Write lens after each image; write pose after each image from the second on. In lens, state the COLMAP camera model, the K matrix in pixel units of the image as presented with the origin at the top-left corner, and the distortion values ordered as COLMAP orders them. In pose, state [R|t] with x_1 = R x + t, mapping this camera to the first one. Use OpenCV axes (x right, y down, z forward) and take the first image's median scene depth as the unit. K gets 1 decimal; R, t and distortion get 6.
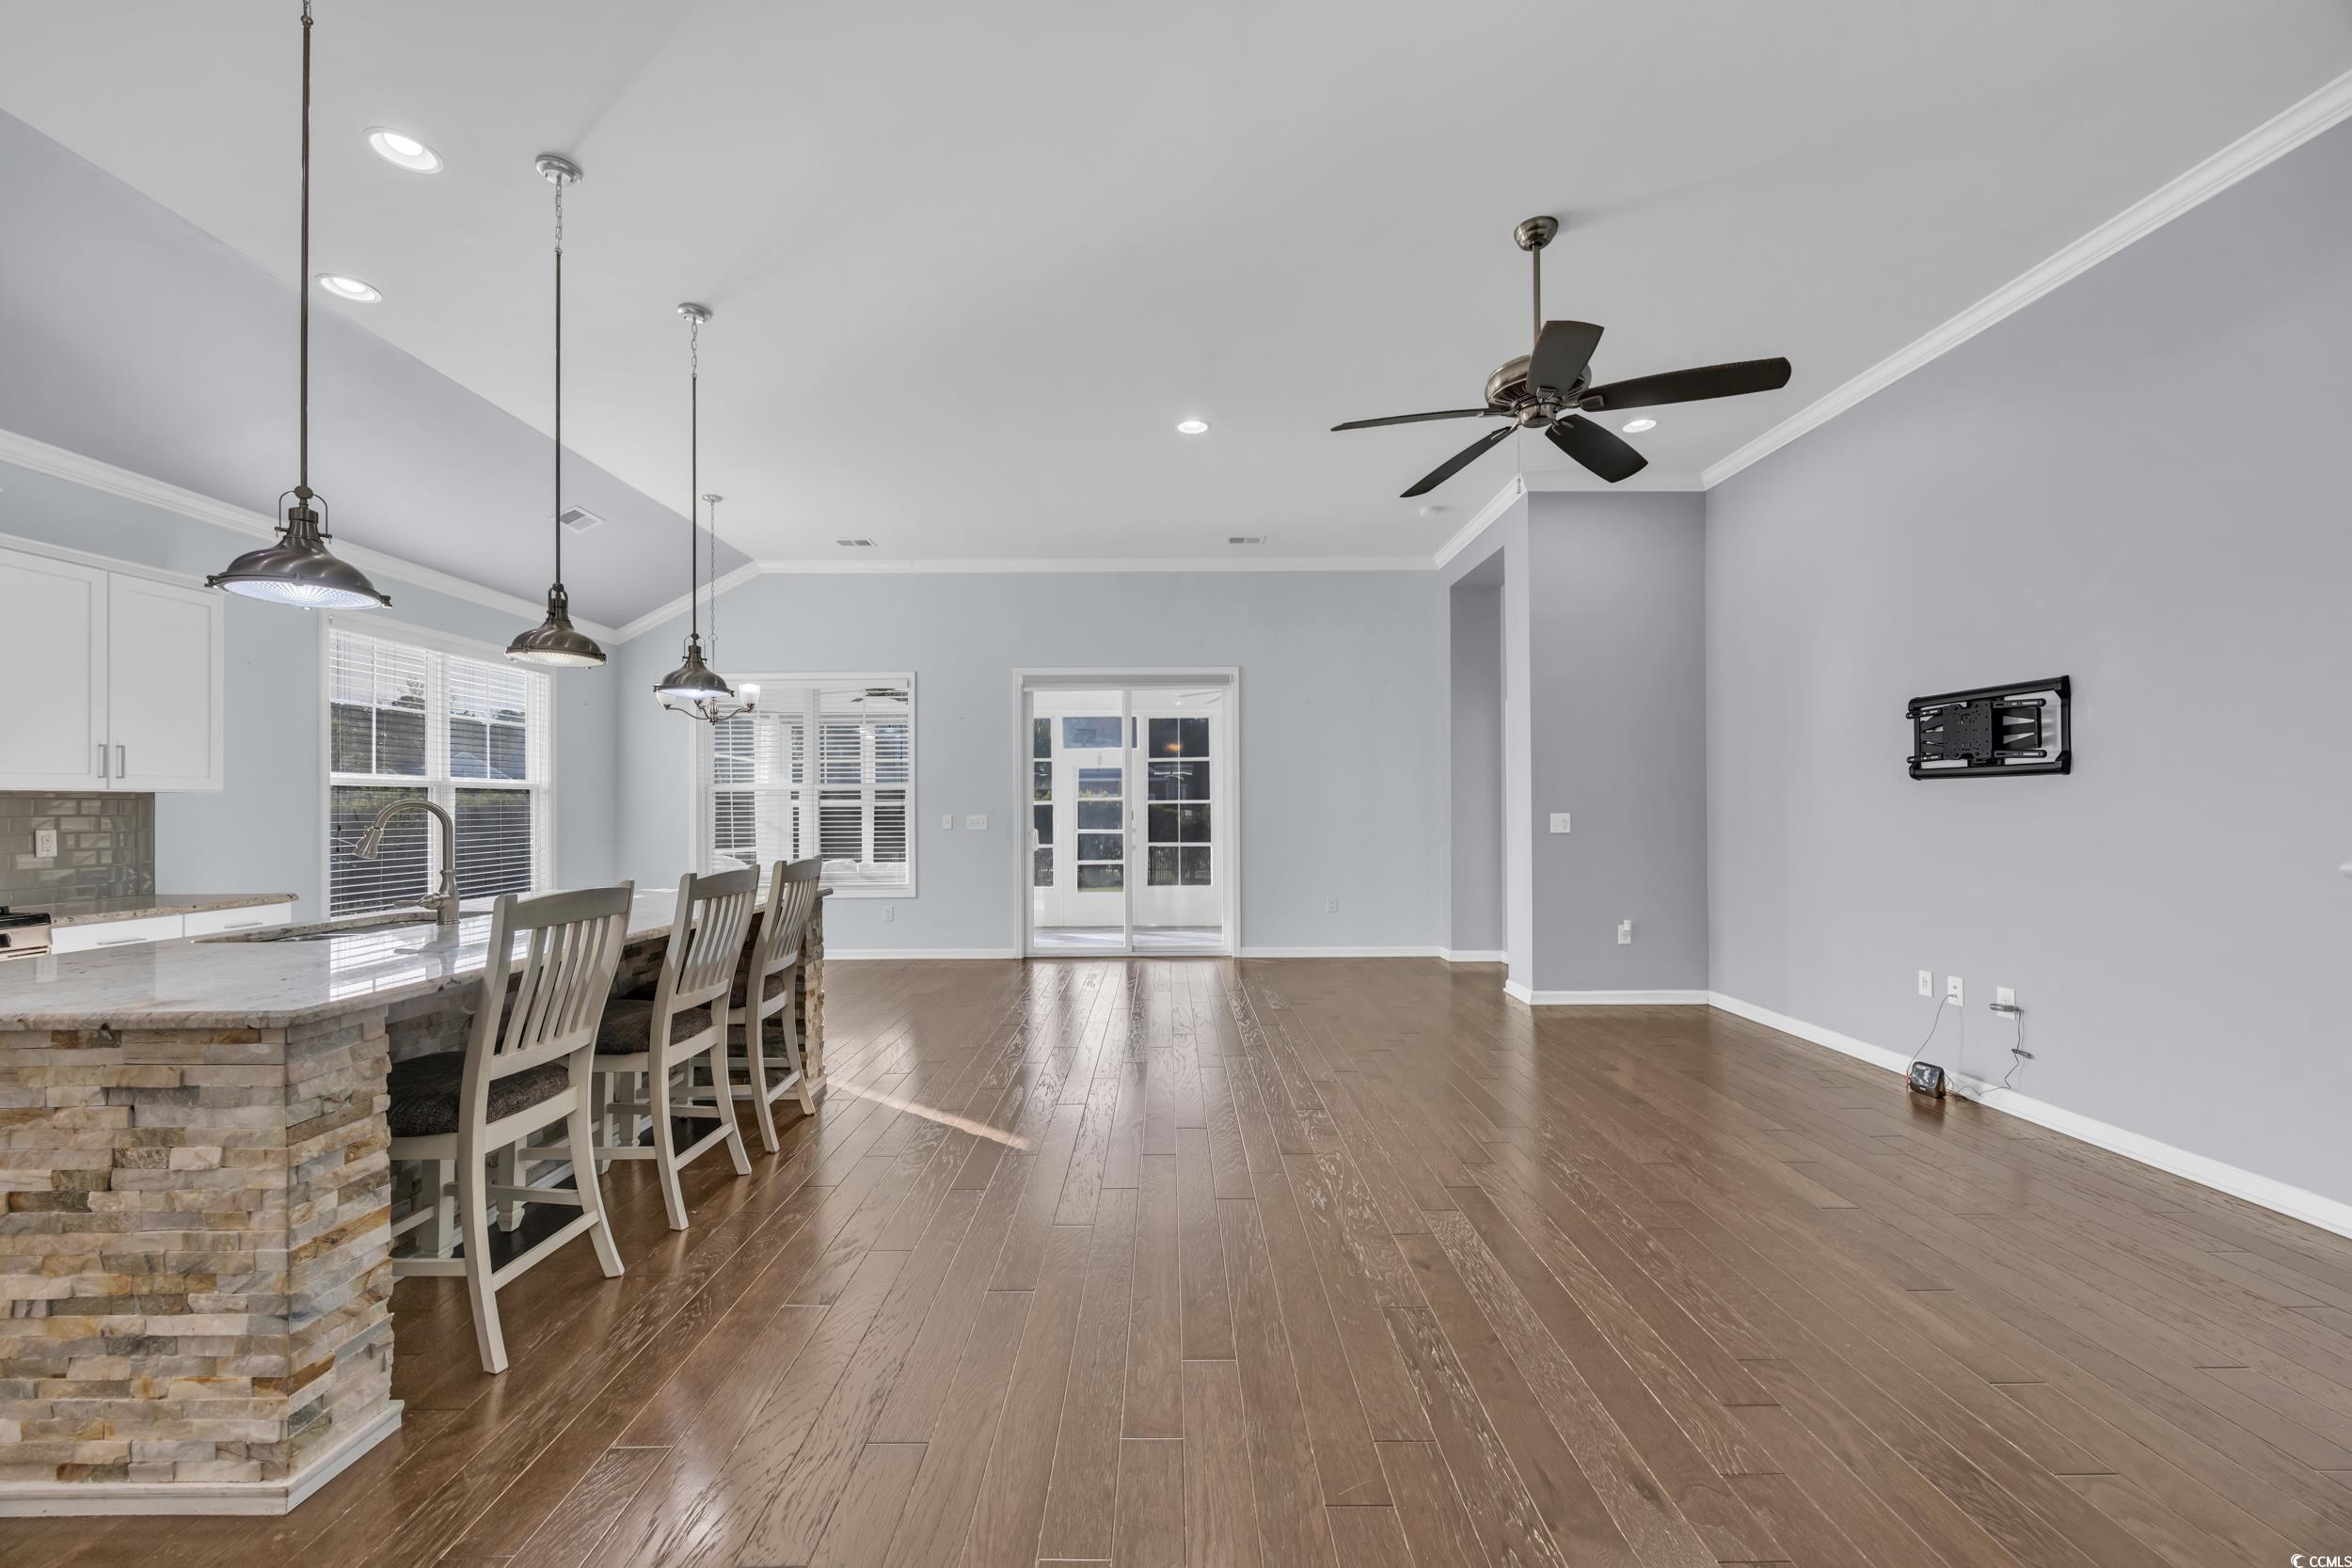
lens RADIAL K [[908.7, 0, 1171.0], [0, 908.7, 799.8], [0, 0, 1]] dist [-0.000383, -0.000088]
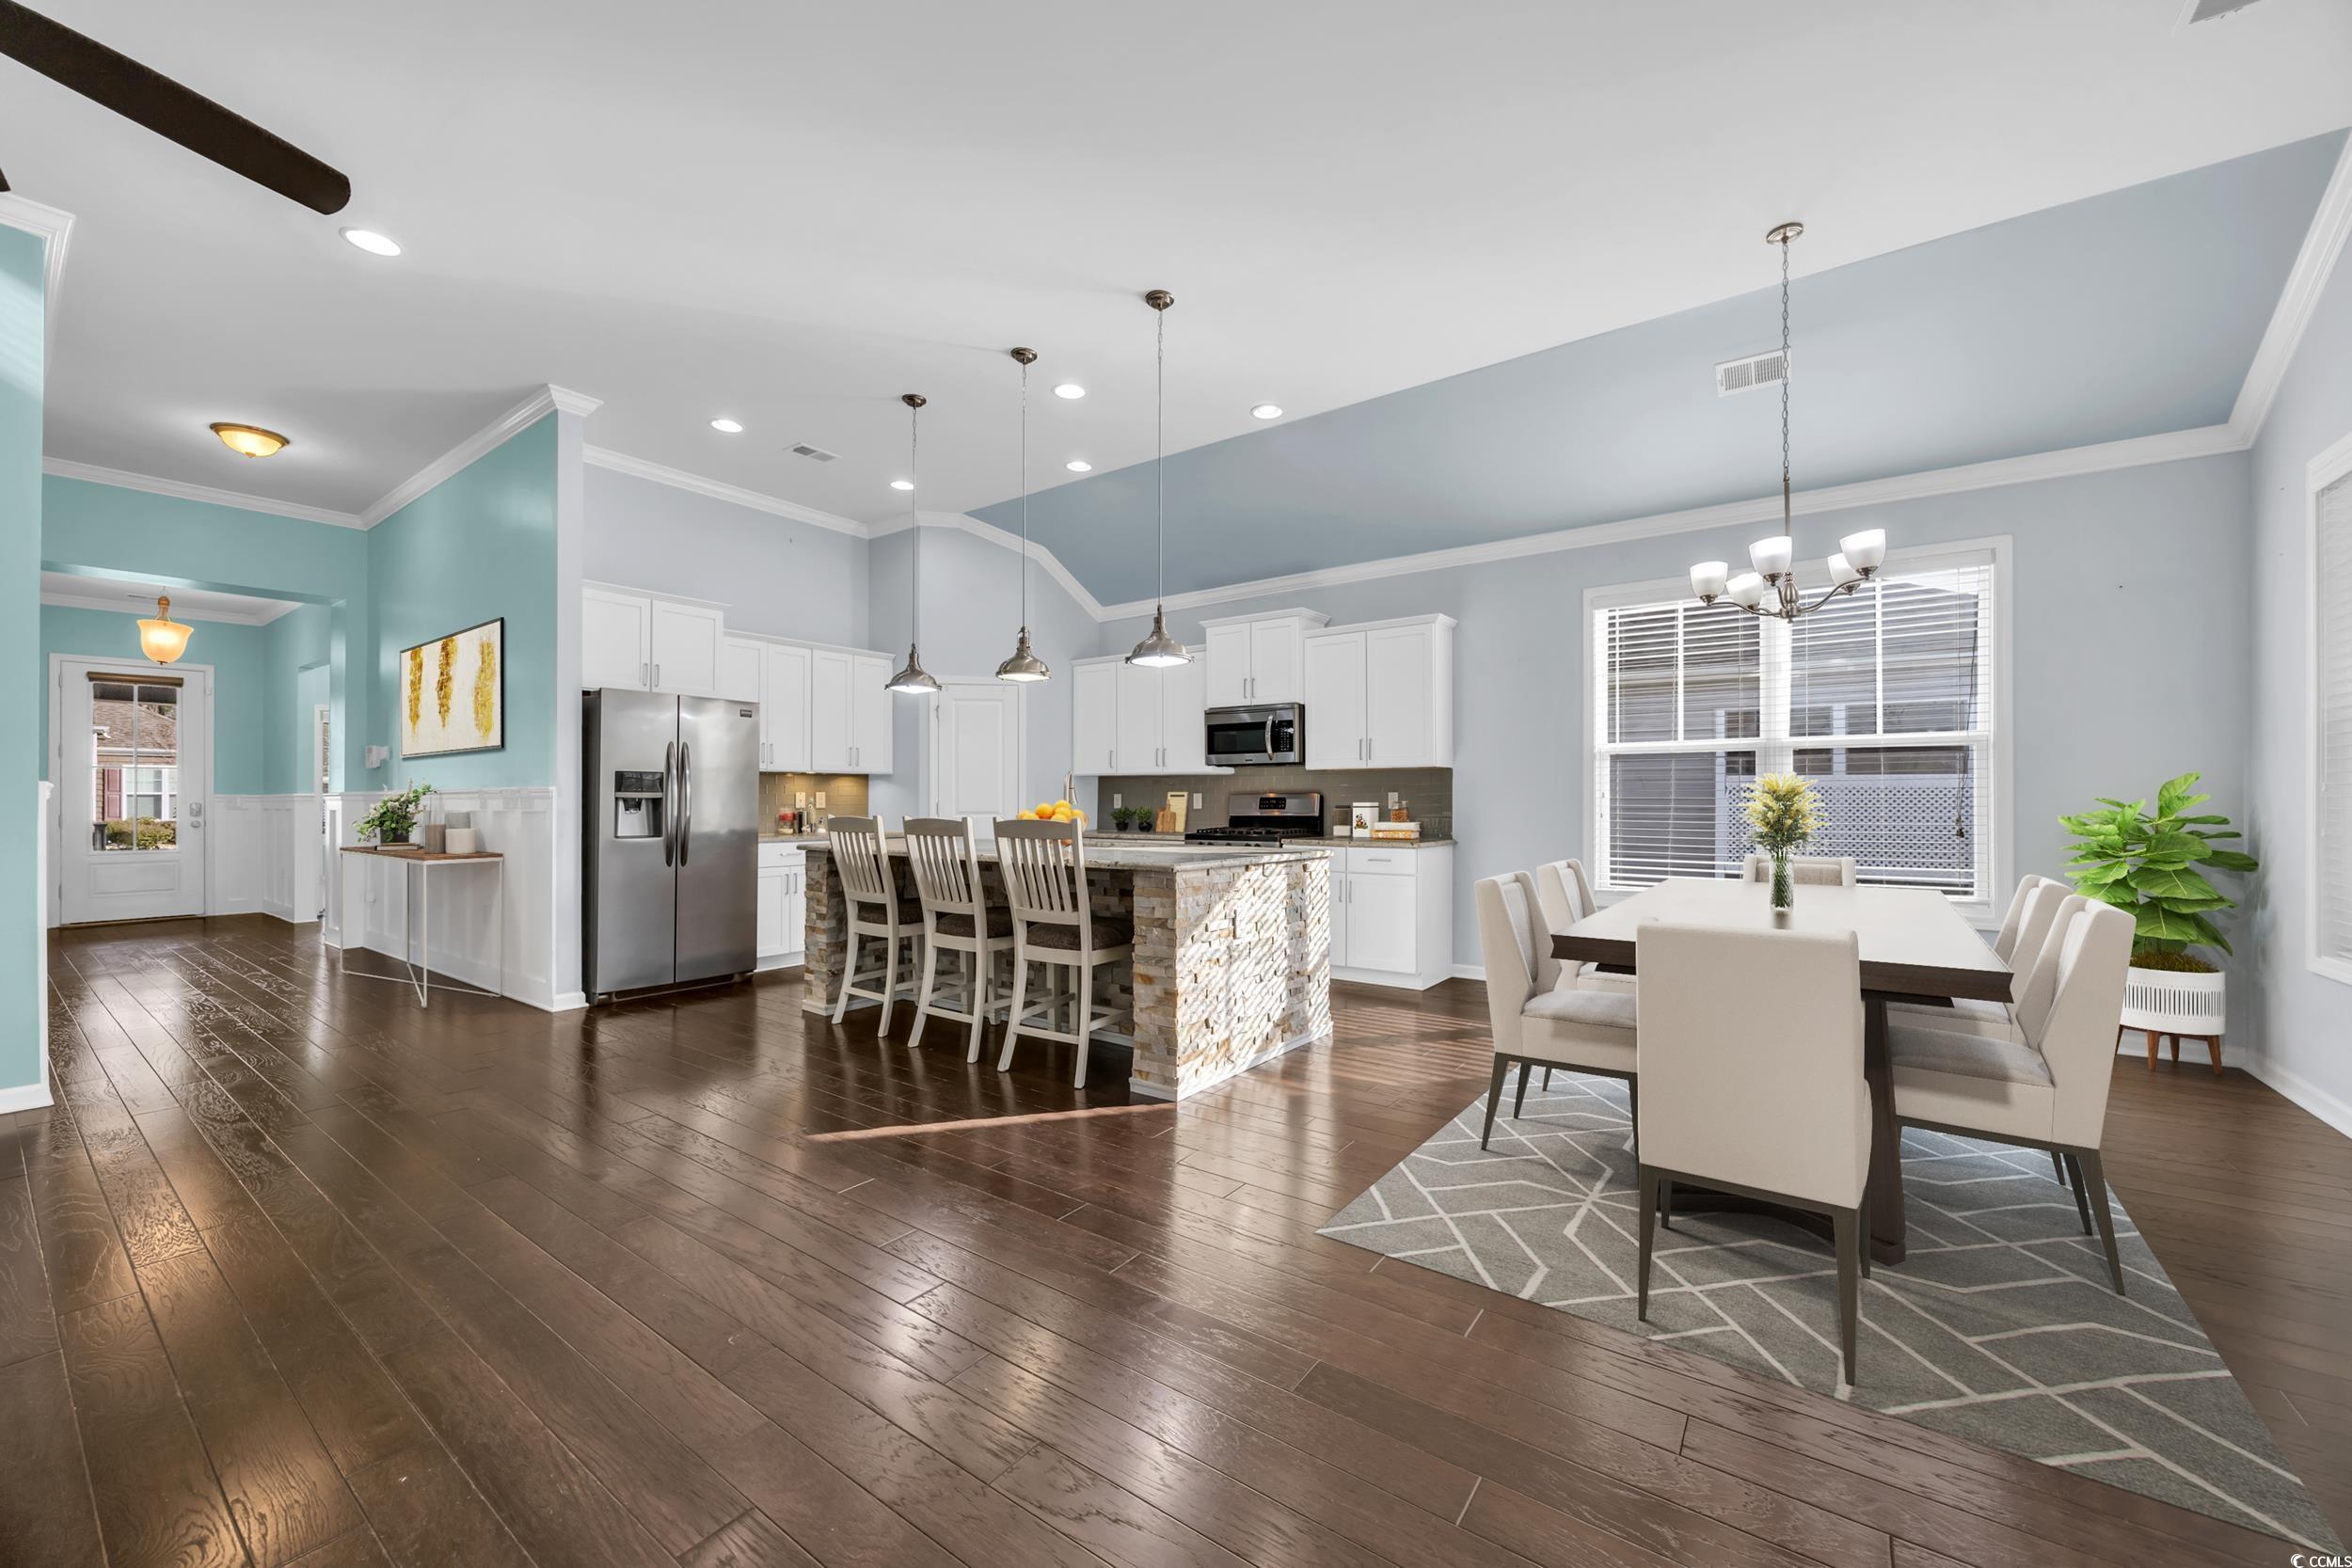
lens RADIAL K [[887.6, 0, 1177.5], [0, 887.6, 798.6], [0, 0, 1]] dist [-0.000834, -0.000118]
pose [[-0.584428, 0.006460, -0.811420, 0.362559], [0.011054, 0.999939, -0.000001, 0.049561], [0.811370, -0.008970, -0.584464, 1.958743]]
